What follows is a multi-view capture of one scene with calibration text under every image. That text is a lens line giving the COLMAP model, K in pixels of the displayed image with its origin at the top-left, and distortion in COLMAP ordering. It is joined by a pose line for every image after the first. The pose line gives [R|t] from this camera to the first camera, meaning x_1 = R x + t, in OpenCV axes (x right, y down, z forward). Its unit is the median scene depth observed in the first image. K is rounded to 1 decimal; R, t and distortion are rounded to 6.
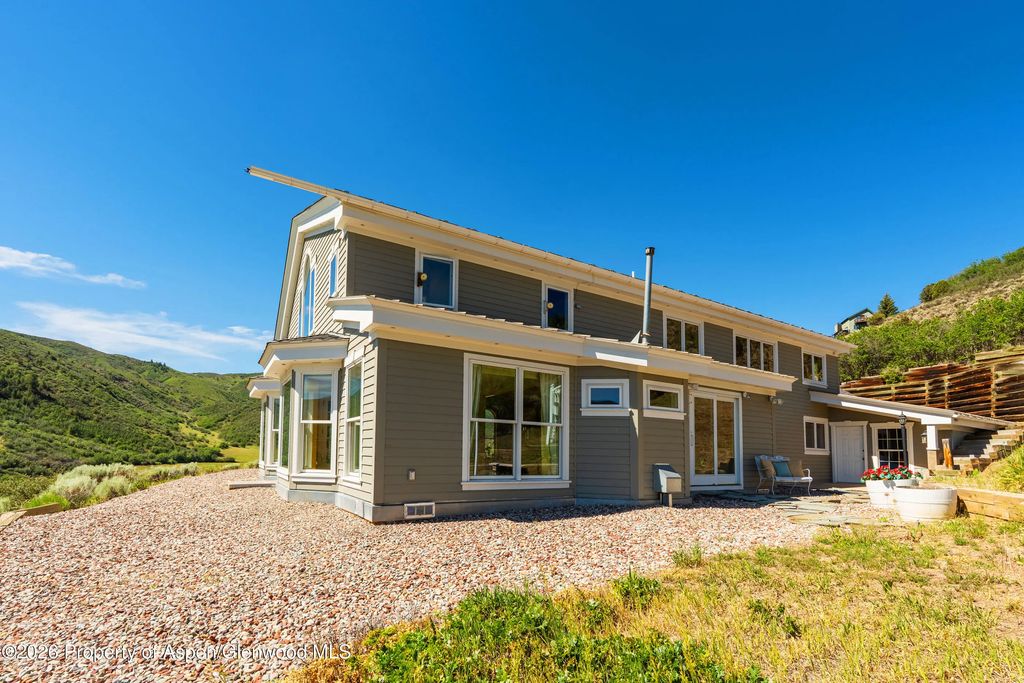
lens RADIAL K [[493.4, 0, 512.2], [0, 493.4, 409.0], [0, 0, 1]] dist [-0.000220, 0.000149]
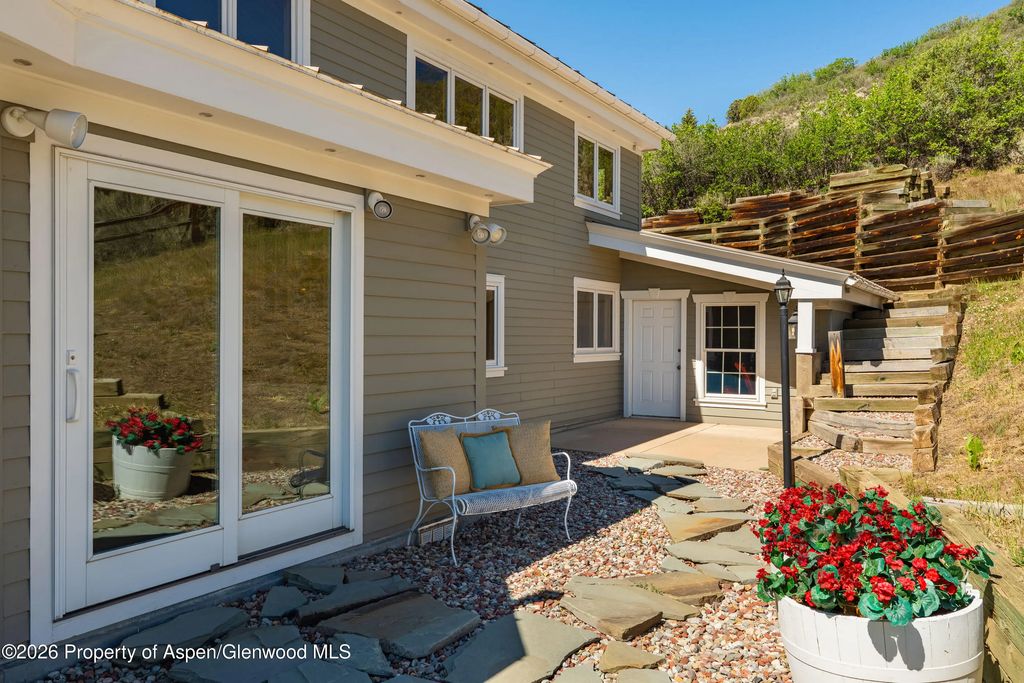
lens RADIAL K [[774.7, 0, 512.0], [0, 774.7, 341.5], [0, 0, 1]] dist [0.000136, -0.000095]
pose [[0.905493, -0.023477, 0.423712, 0.230849], [-0.020859, 0.994799, 0.099696, 0.002849], [-0.423849, -0.099113, 0.900294, 0.369660]]
